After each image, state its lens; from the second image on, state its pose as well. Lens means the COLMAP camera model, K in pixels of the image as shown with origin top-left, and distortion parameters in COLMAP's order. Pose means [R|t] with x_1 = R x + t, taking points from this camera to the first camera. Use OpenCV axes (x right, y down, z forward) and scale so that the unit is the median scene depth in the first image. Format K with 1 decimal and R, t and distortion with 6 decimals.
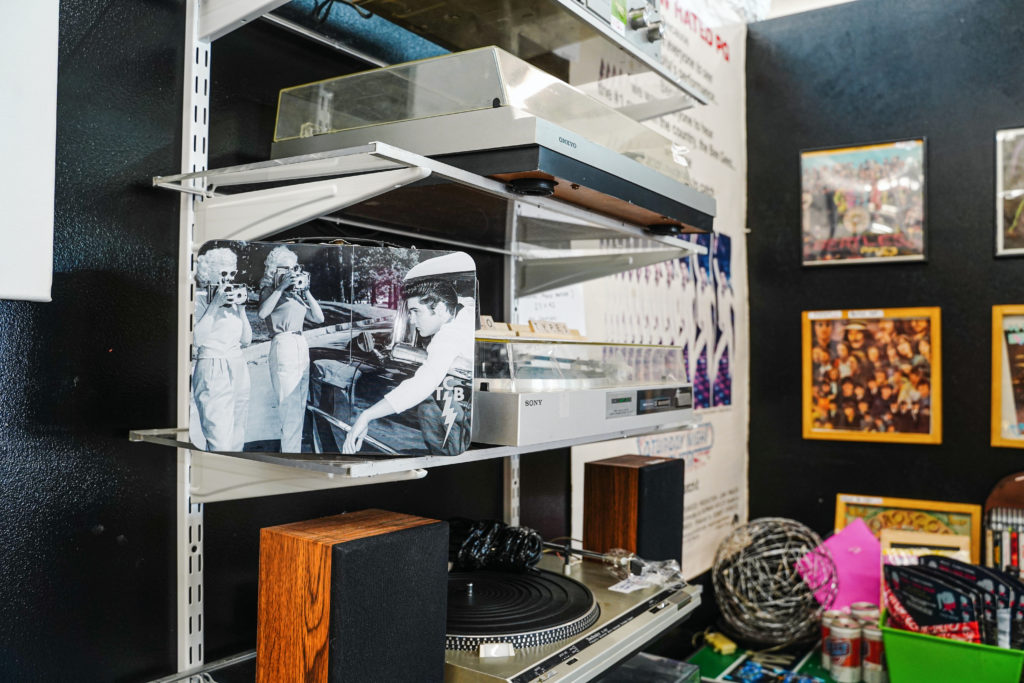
lens RADIAL K [[829.8, 0, 512.0], [0, 829.8, 341.5], [0, 0, 1]] dist [-0.107803, 0.003299]
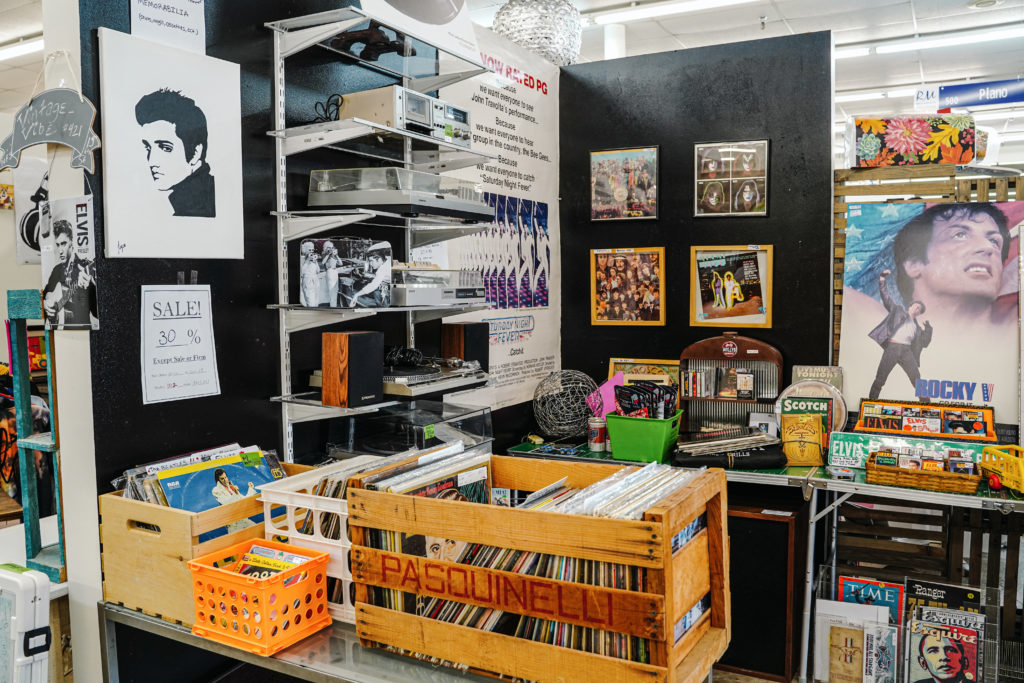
lens RADIAL K [[829.8, 0, 512.0], [0, 829.8, 341.5], [0, 0, 1]] dist [-0.107803, 0.003299]
pose [[0.995118, -0.020143, 0.096615, 0.036246], [0.011426, 0.995882, 0.089936, -0.003248], [-0.098028, -0.088393, 0.991250, -0.770877]]
